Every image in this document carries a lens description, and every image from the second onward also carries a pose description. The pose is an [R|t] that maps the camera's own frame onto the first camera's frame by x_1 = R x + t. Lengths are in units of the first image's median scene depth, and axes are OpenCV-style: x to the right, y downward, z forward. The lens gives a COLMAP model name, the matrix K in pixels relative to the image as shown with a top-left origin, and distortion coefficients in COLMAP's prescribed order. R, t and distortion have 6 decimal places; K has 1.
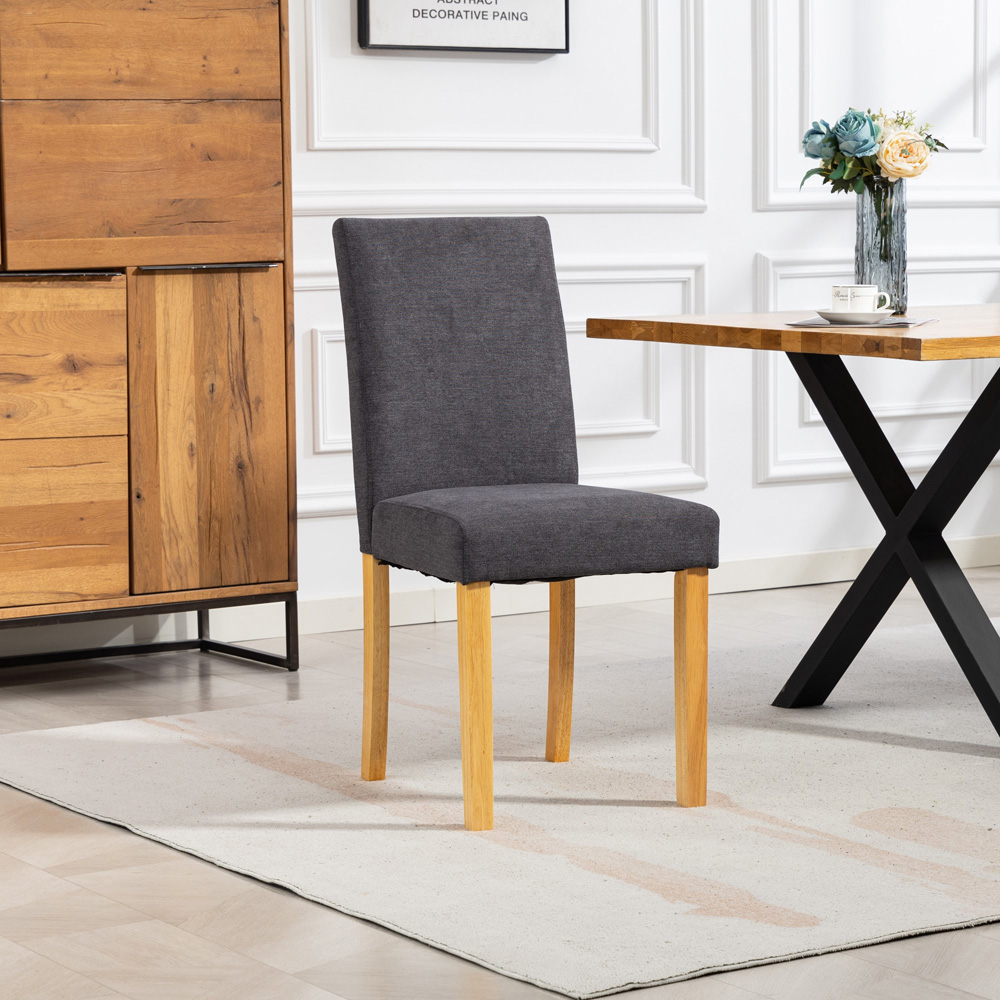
lens RADIAL K [[2976.8, 0, 500.0], [0, 2976.8, 500.0], [0, 0, 1]] dist [0.030770, 0.153094]
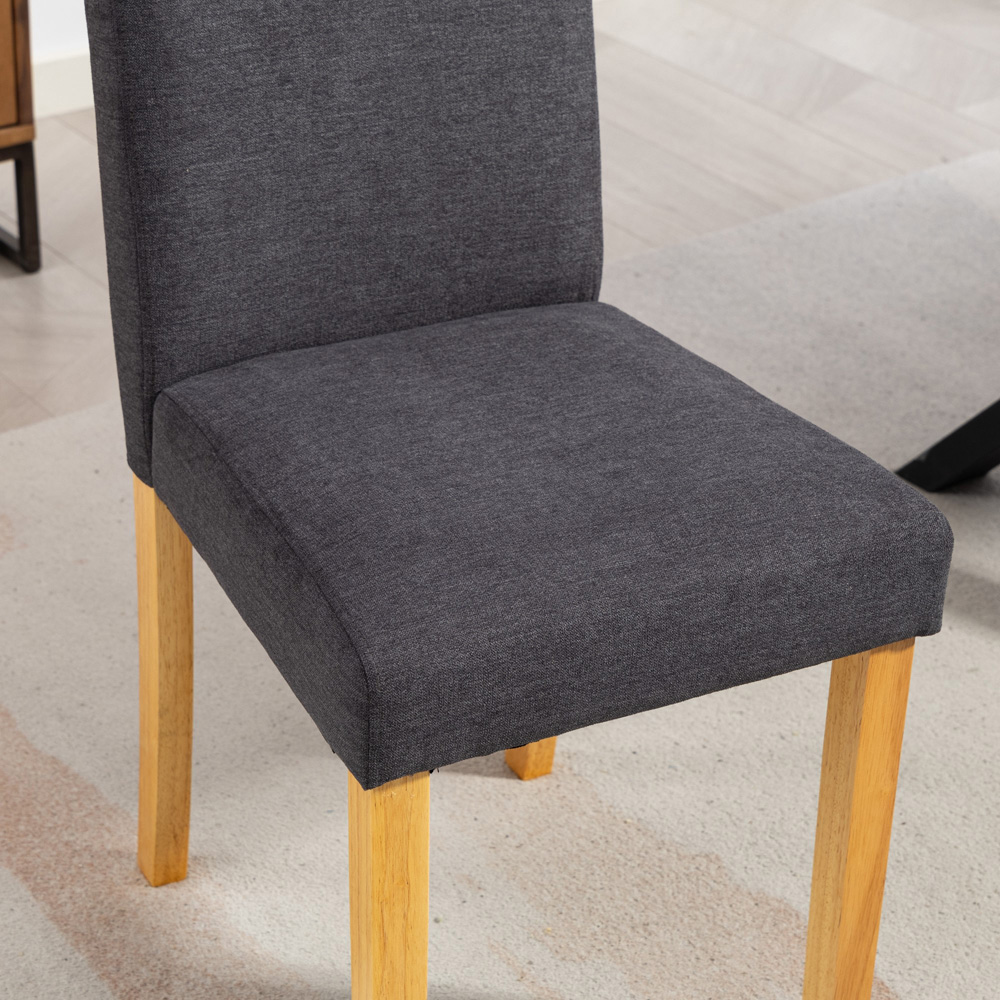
lens RADIAL K [[2882.7, 0, 500.0], [0, 2882.7, 500.0], [0, 0, 1]] dist [0.035948, 0.137554]
pose [[0.997952, 0.011307, 0.062953, -0.015124], [-0.035044, 0.920026, 0.390288, -0.129398], [-0.053505, -0.391695, 0.918538, 0.500224]]
